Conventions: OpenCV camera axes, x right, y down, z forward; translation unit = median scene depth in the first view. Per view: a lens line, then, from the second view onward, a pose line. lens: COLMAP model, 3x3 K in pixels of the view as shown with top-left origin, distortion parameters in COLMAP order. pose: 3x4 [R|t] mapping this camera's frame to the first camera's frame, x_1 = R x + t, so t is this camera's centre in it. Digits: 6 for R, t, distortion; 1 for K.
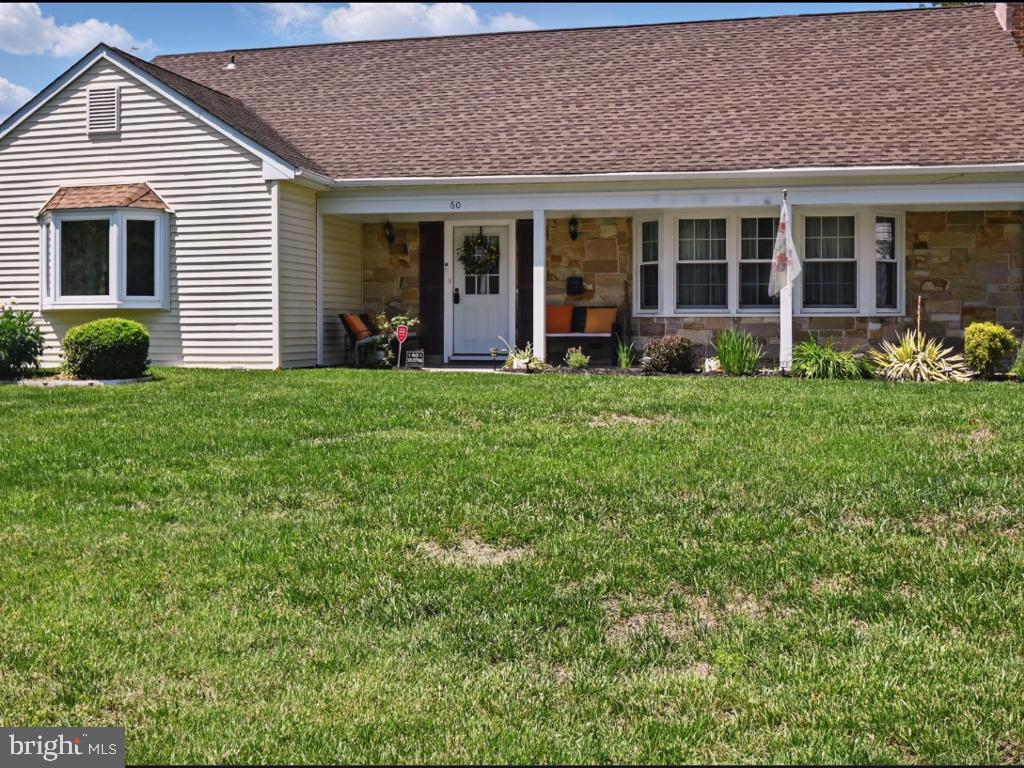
lens RADIAL K [[1189.5, 0, 460.1], [0, 1189.5, 328.1], [0, 0, 1]] dist [-0.076212, 0.010327]
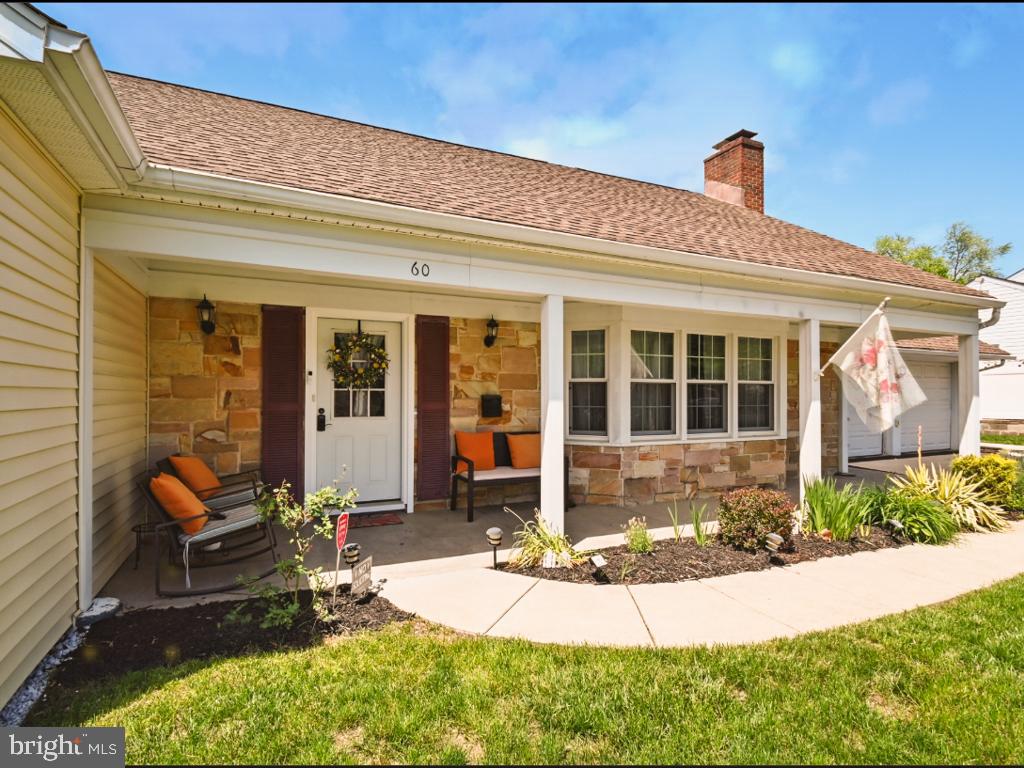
lens RADIAL K [[518.1, 0, 493.0], [0, 518.1, 386.7], [0, 0, 1]] dist [0.000325, 0.000268]
pose [[0.773466, 0.012284, 0.633719, -0.127207], [-0.000065, 0.999814, -0.019301, -0.044707], [-0.633838, 0.014887, 0.773322, 0.791234]]
